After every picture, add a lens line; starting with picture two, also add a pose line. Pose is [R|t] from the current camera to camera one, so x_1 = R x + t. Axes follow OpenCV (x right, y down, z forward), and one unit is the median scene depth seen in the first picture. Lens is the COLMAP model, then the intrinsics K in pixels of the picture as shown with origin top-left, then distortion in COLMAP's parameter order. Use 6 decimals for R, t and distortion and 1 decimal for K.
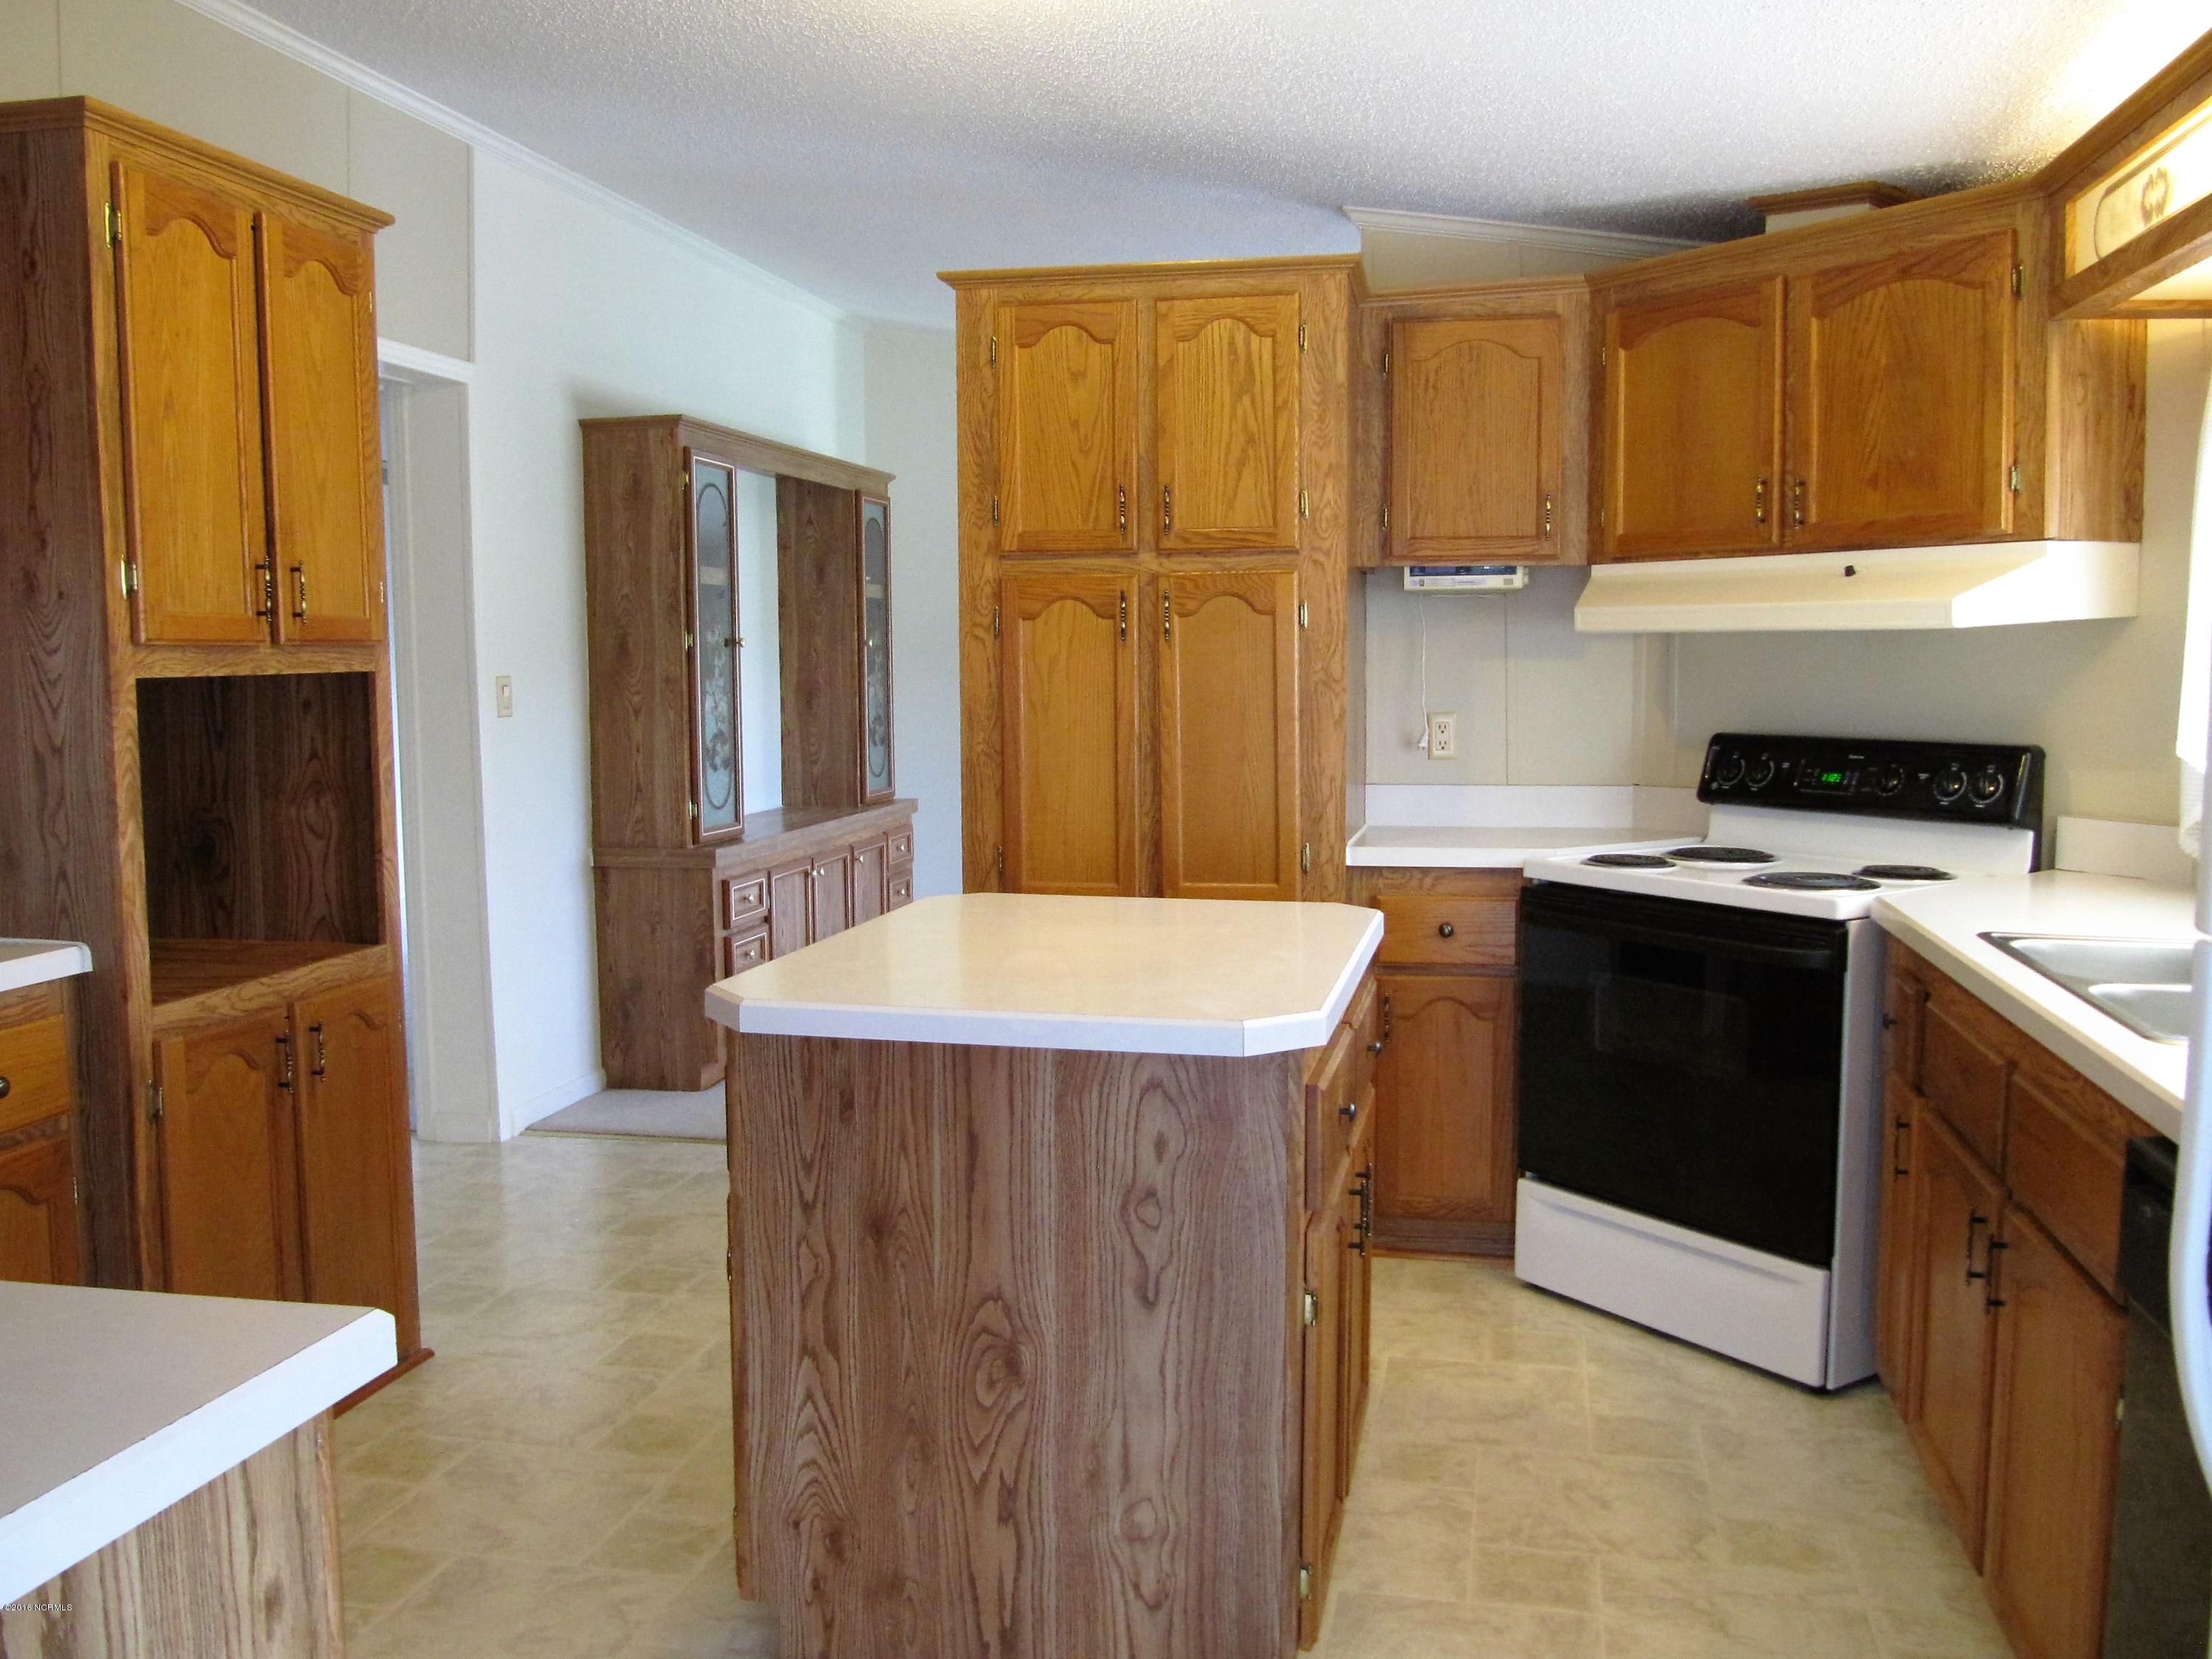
lens RADIAL K [[1862.5, 0, 1106.0], [0, 1862.5, 829.5], [0, 0, 1]] dist [-0.047705, 0.000800]
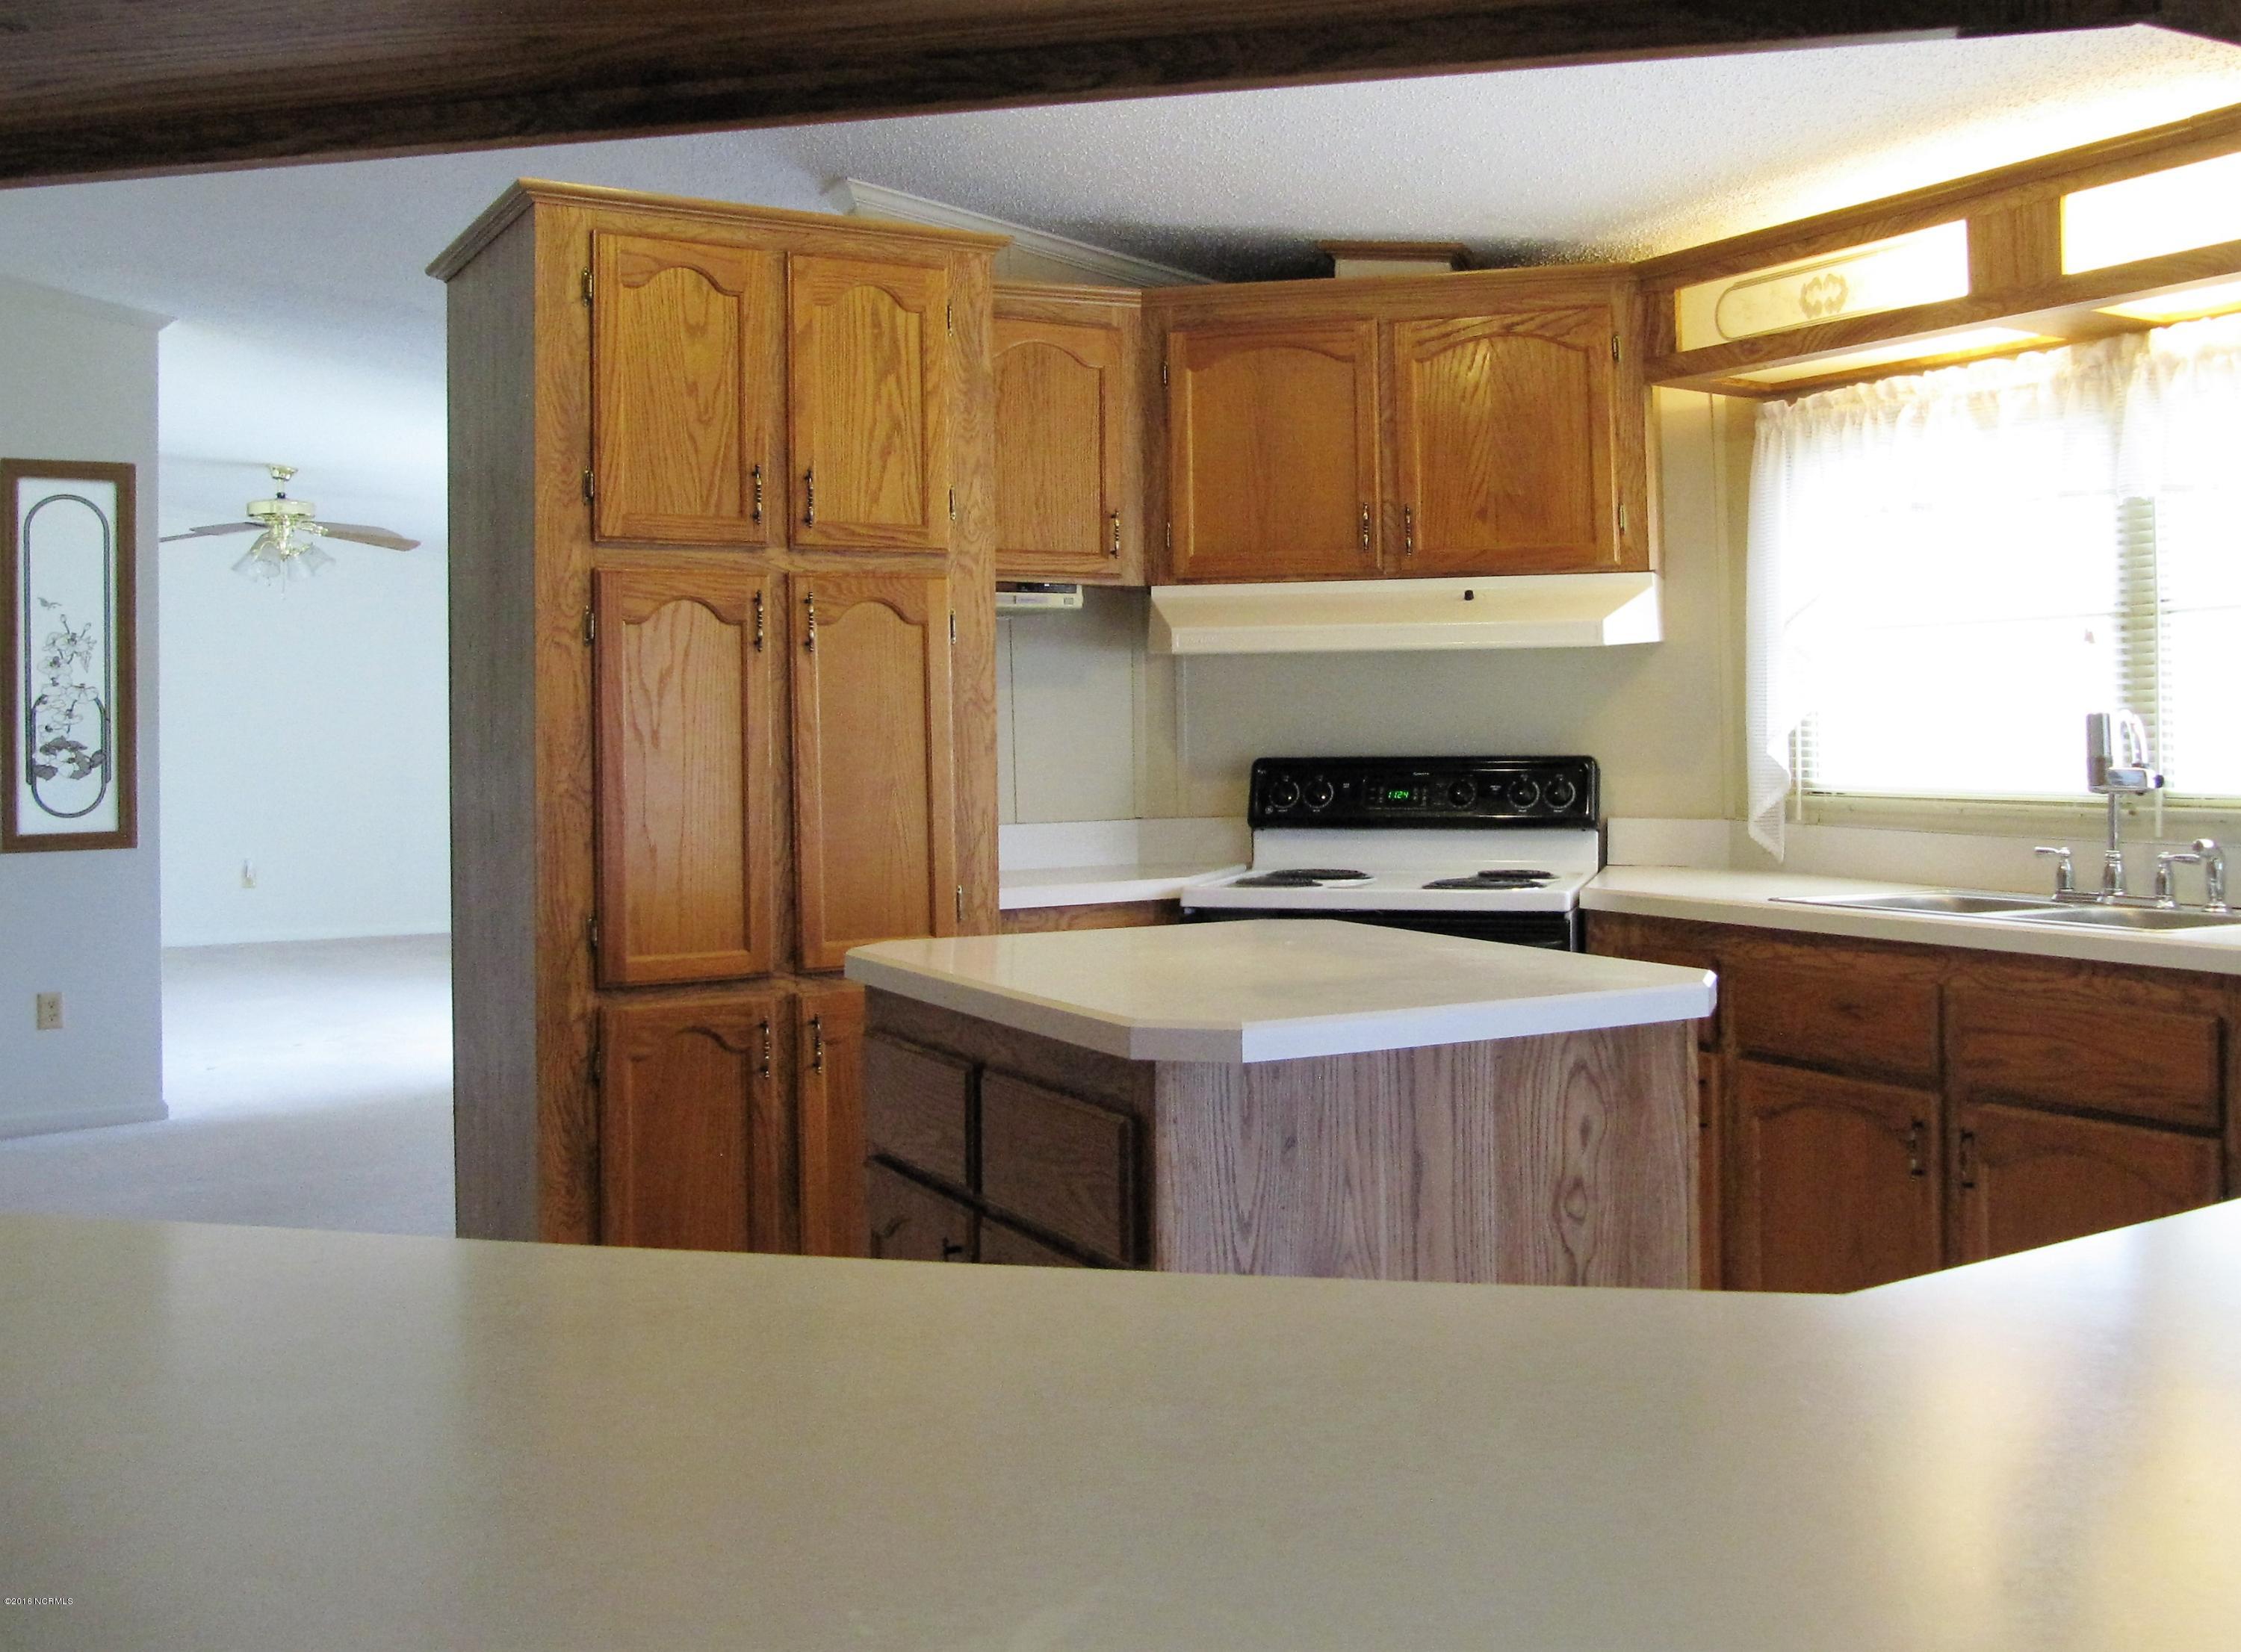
lens RADIAL K [[2171.2, 0, 1249.4], [0, 2171.2, 707.3], [0, 0, 1]] dist [-0.068928, 0.008362]
pose [[0.722414, 0.006056, 0.691435, -0.504734], [0.072100, 0.993851, -0.084036, 0.019465], [-0.687692, 0.110561, 0.717535, 0.169685]]
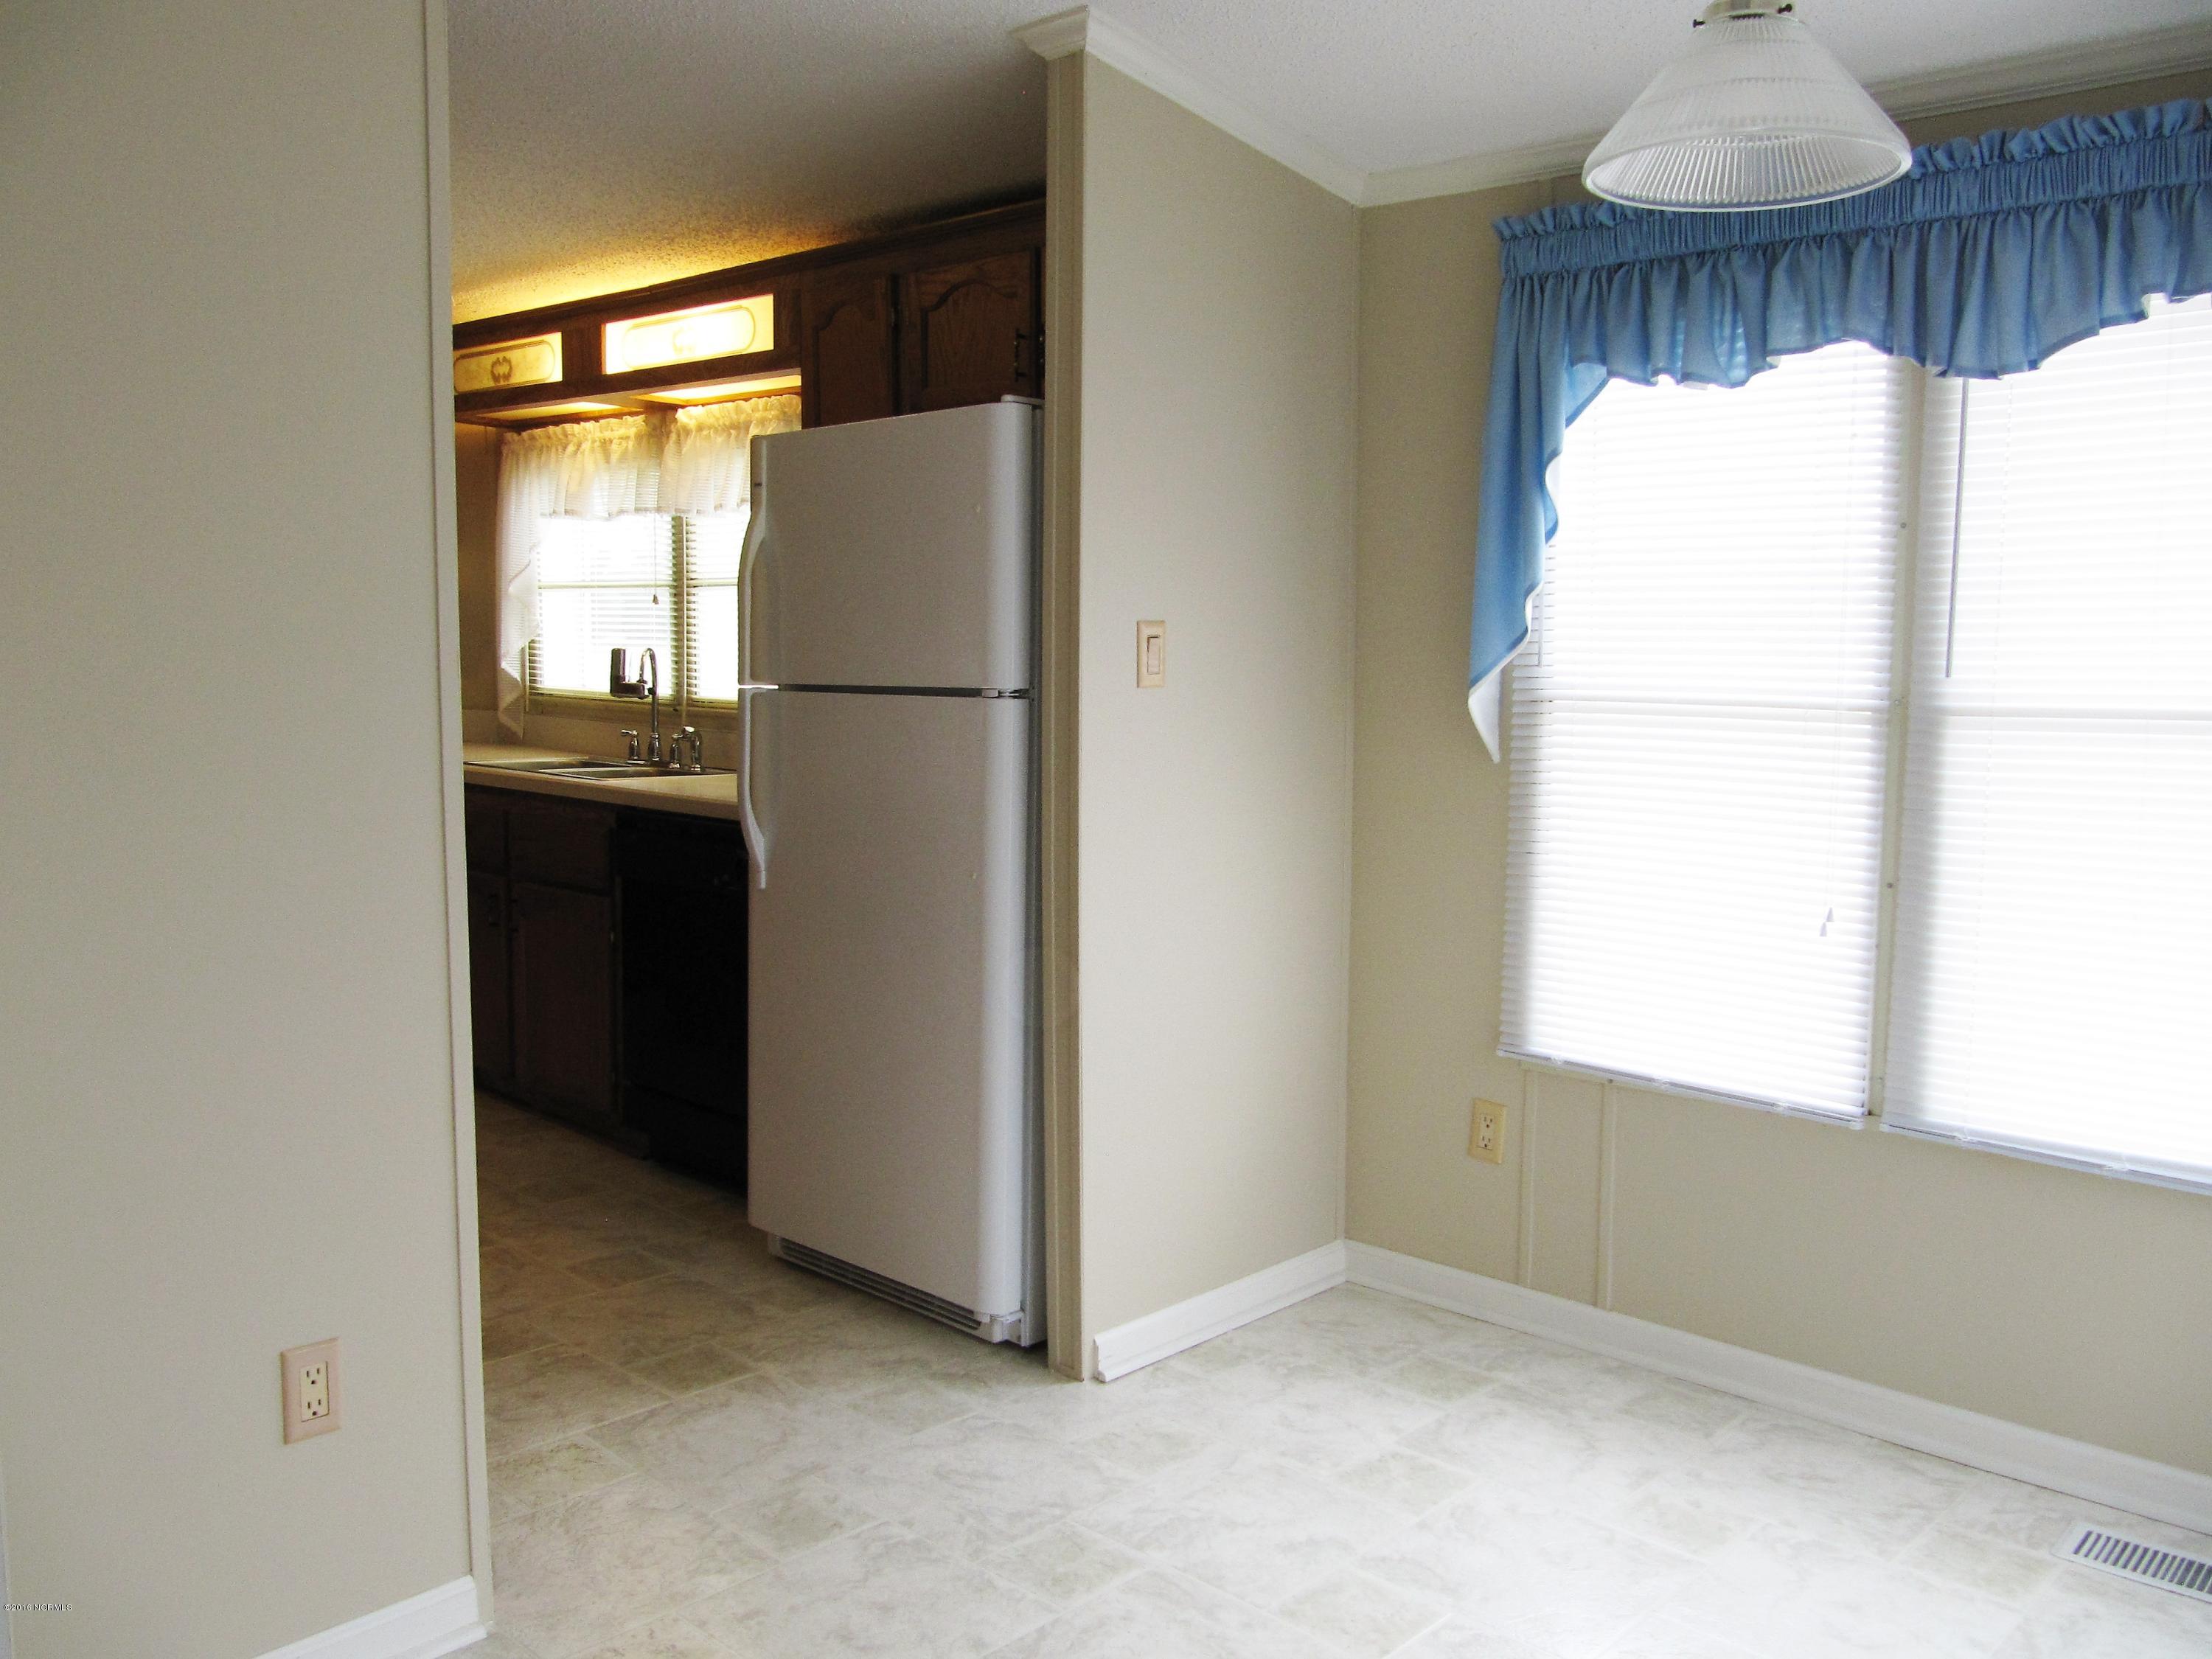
lens RADIAL K [[1862.5, 0, 1106.0], [0, 1862.5, 829.5], [0, 0, 1]] dist [-0.047705, 0.000800]
pose [[0.514210, -0.069637, 0.854832, -0.551193], [0.058496, 0.997225, 0.046049, 0.057068], [-0.855667, 0.026325, 0.516857, -0.372481]]
